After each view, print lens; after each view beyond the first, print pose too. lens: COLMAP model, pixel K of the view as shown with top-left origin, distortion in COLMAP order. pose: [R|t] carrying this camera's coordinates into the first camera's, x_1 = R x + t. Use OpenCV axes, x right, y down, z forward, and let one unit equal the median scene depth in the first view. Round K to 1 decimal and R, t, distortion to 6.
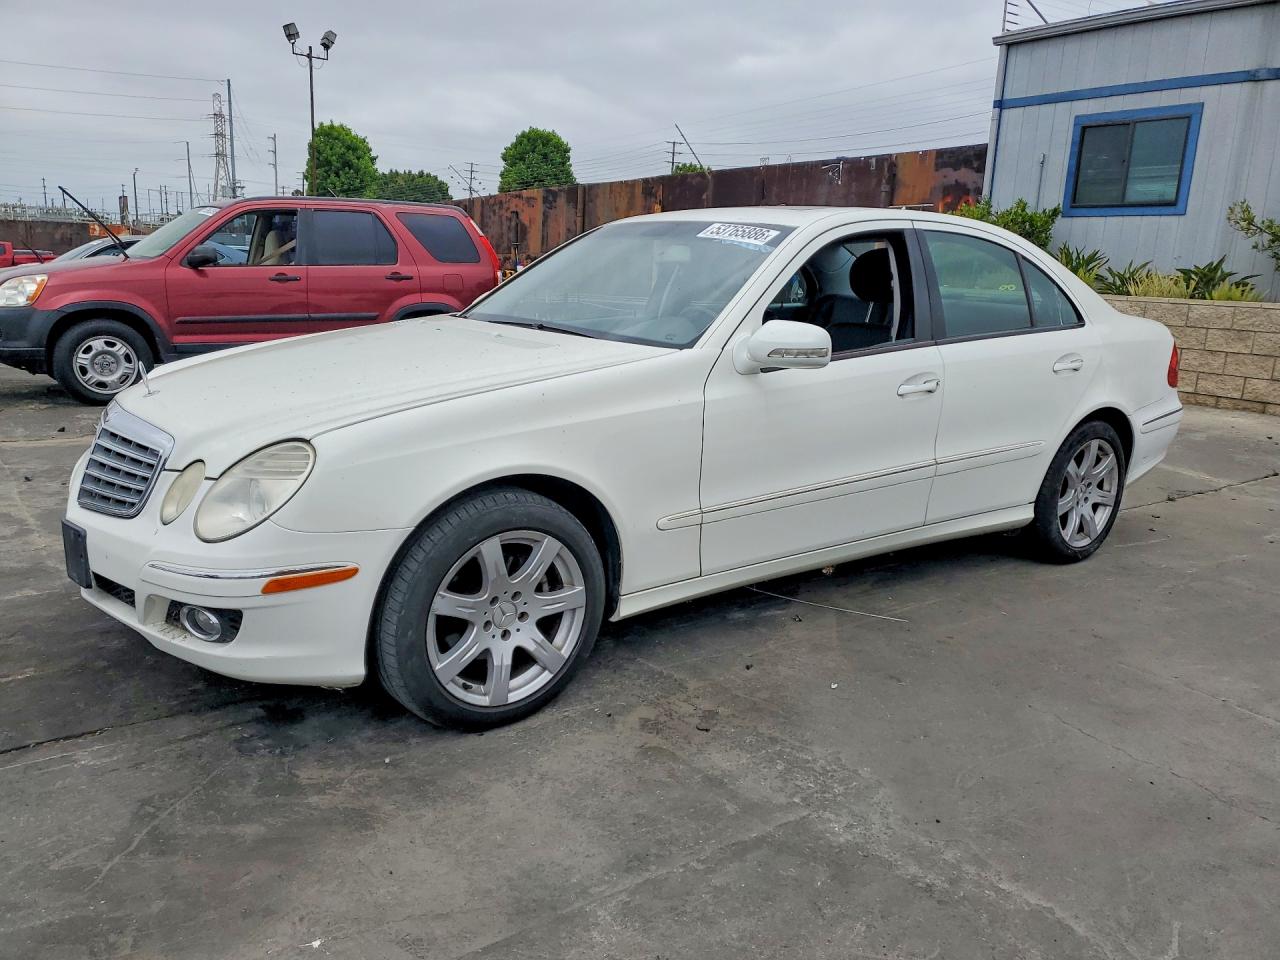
lens RADIAL K [[958.4, 0, 652.1], [0, 958.4, 491.7], [0, 0, 1]] dist [0.010122, 0.000566]
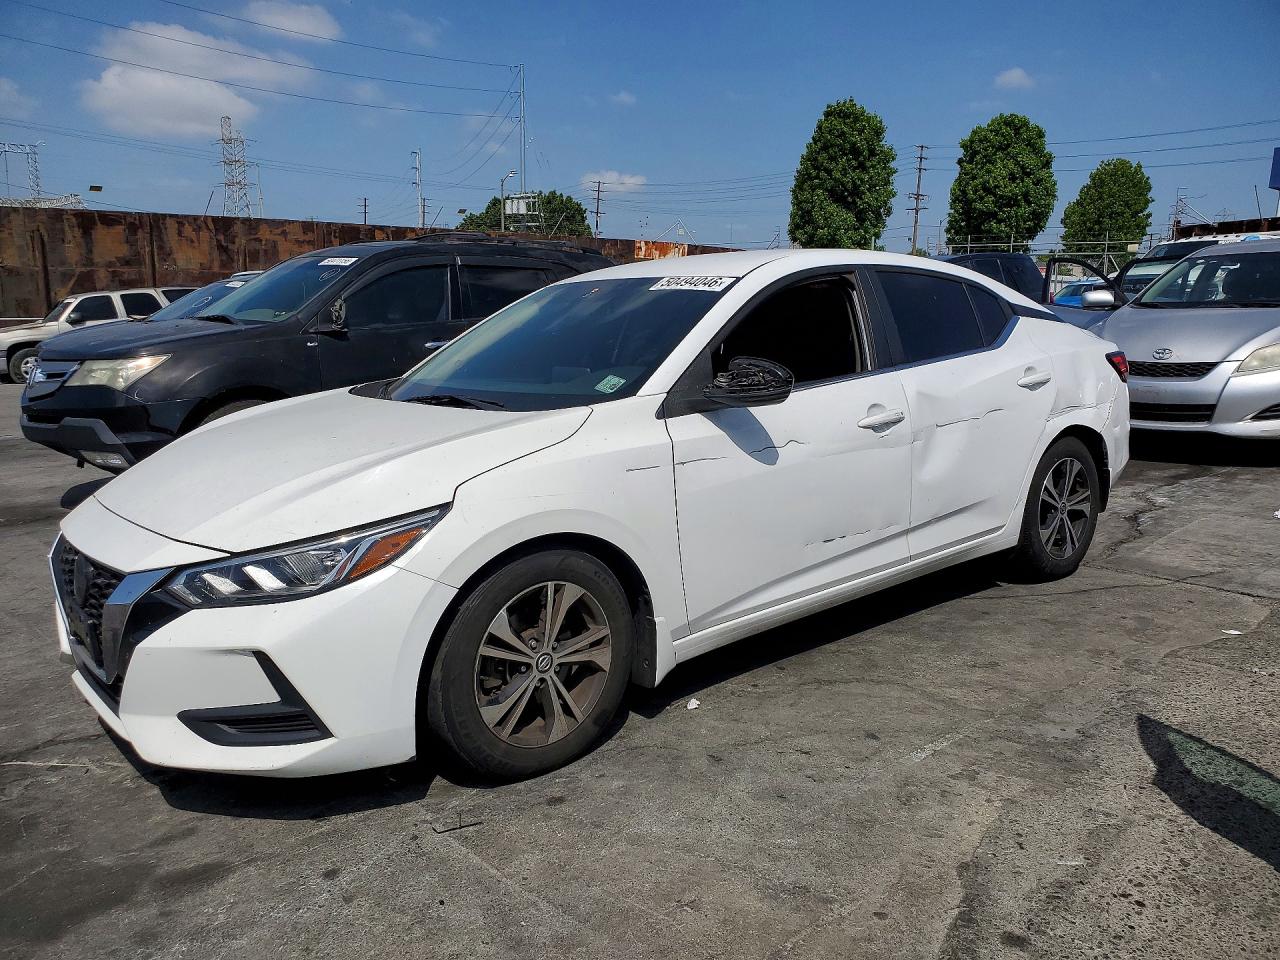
lens RADIAL K [[960.6, 0, 643.5], [0, 960.6, 486.1], [0, 0, 1]] dist [0.001282, 0.021562]
pose [[0.994279, -0.047905, 0.095473, -0.507264], [0.051279, 0.998132, -0.033202, -0.066189], [-0.093705, 0.037908, 0.994878, 0.266352]]
